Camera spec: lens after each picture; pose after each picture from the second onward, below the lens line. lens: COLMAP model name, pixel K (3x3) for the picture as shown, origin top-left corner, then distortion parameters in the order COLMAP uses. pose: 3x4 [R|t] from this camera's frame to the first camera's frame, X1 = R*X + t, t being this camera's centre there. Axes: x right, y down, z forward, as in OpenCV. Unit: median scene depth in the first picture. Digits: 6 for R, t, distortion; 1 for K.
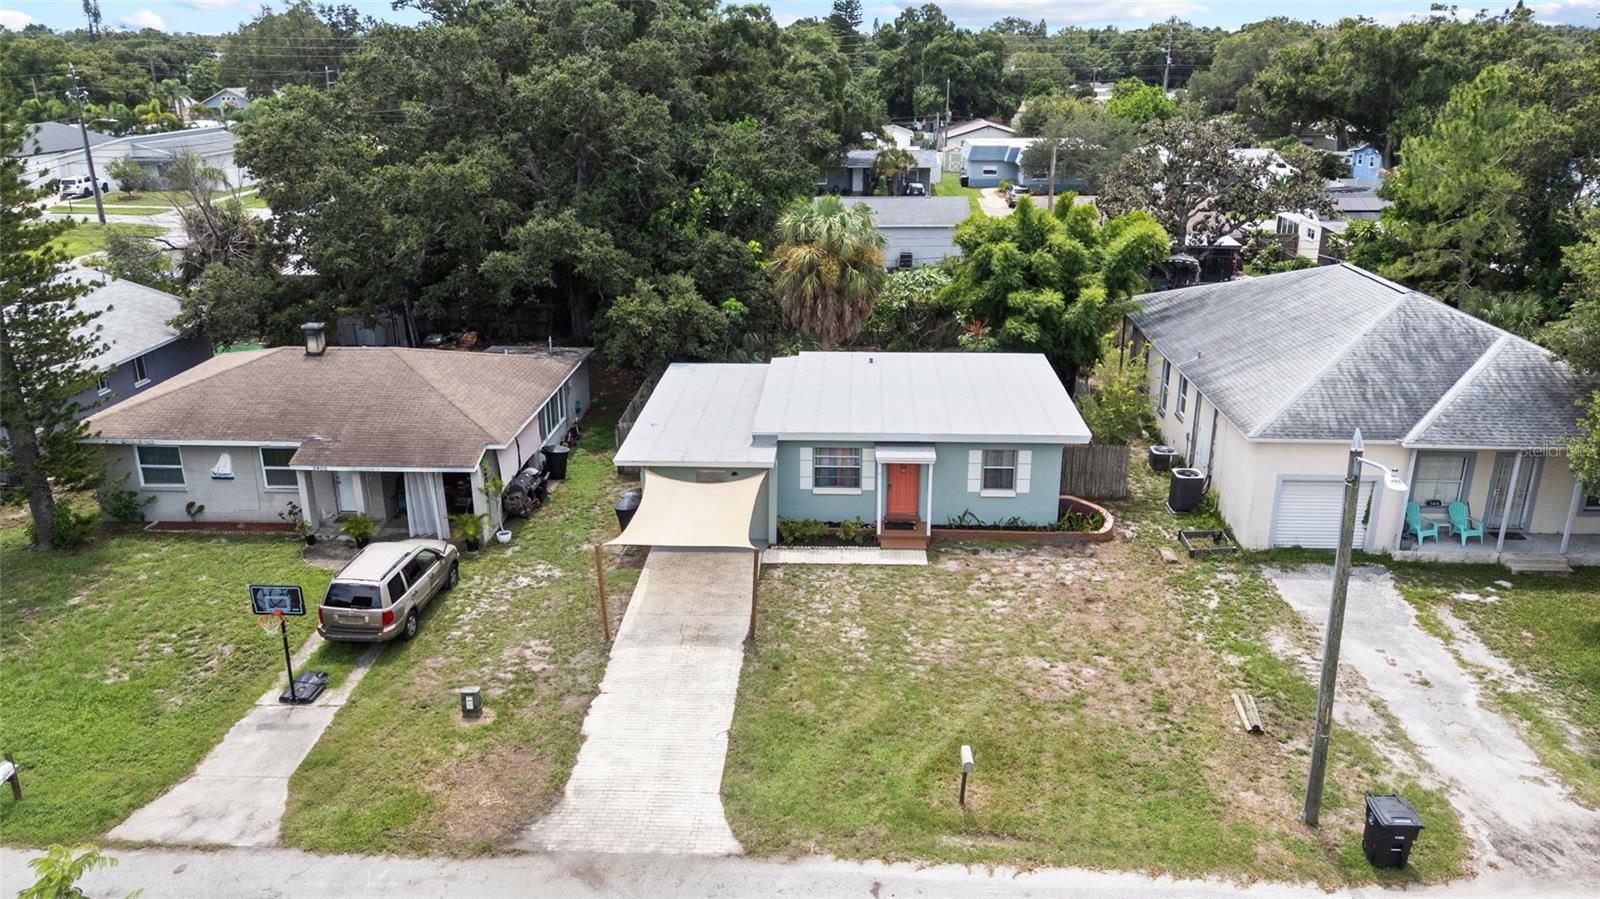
lens RADIAL K [[1172.8, 0, 800.0], [0, 1172.8, 449.5], [0, 0, 1]] dist [0.070929, -0.058659]
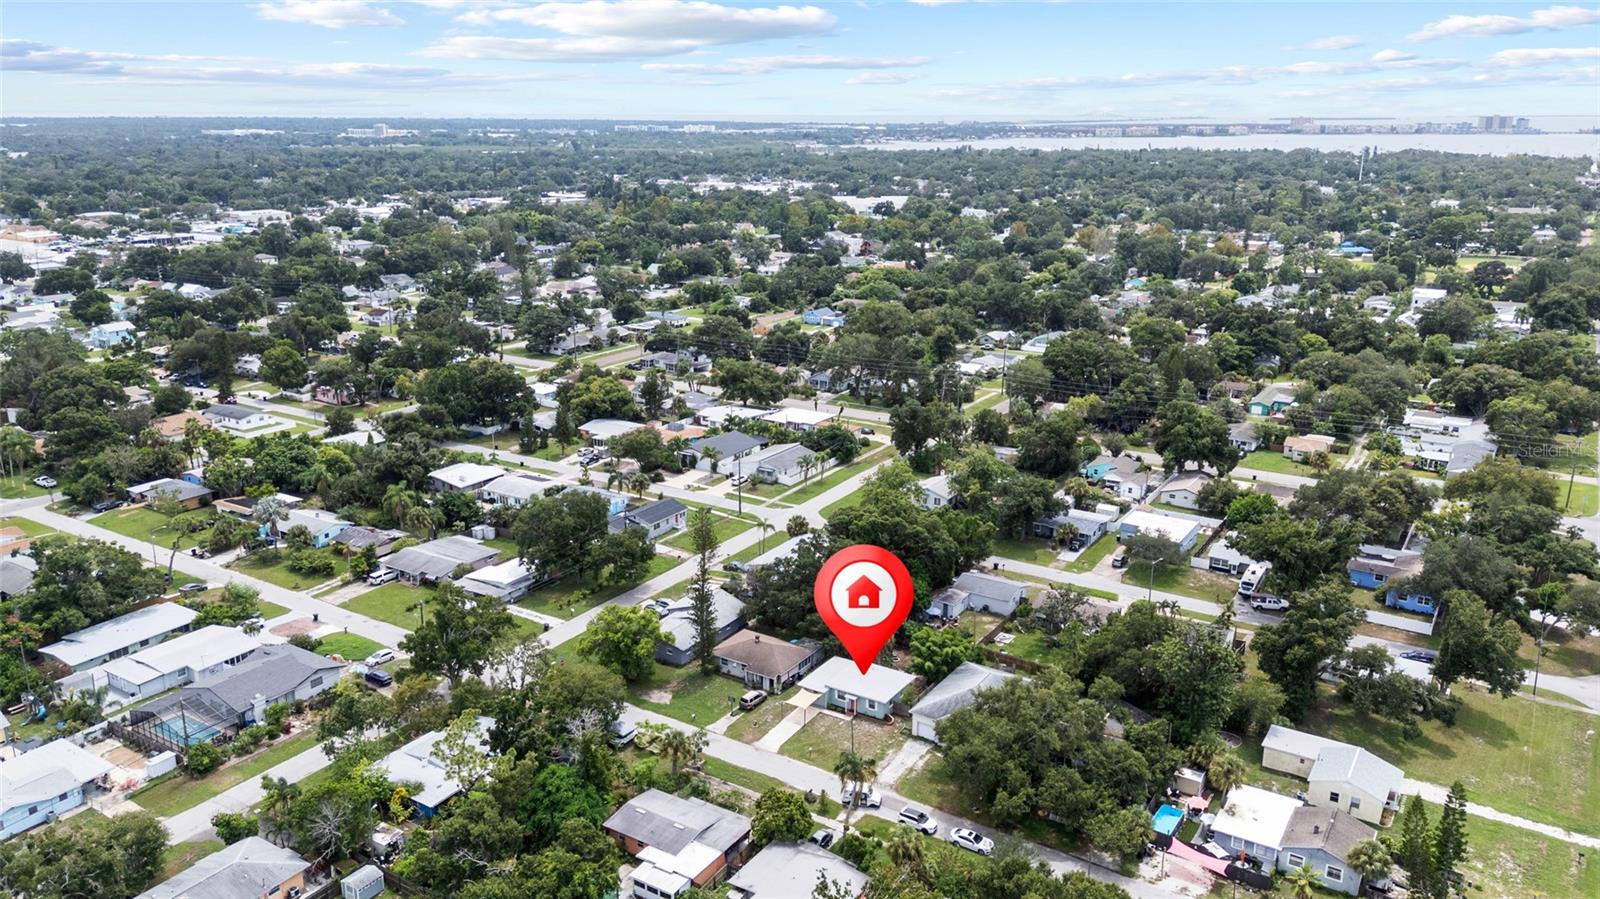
lens RADIAL K [[1172.8, 0, 800.0], [0, 1172.8, 449.5], [0, 0, 1]] dist [0.070929, -0.058659]
pose [[0.871724, 0.147065, -0.467407, 2.229757], [-0.172381, 0.984962, -0.011586, -1.001666], [0.458675, 0.090671, 0.883966, -3.839737]]
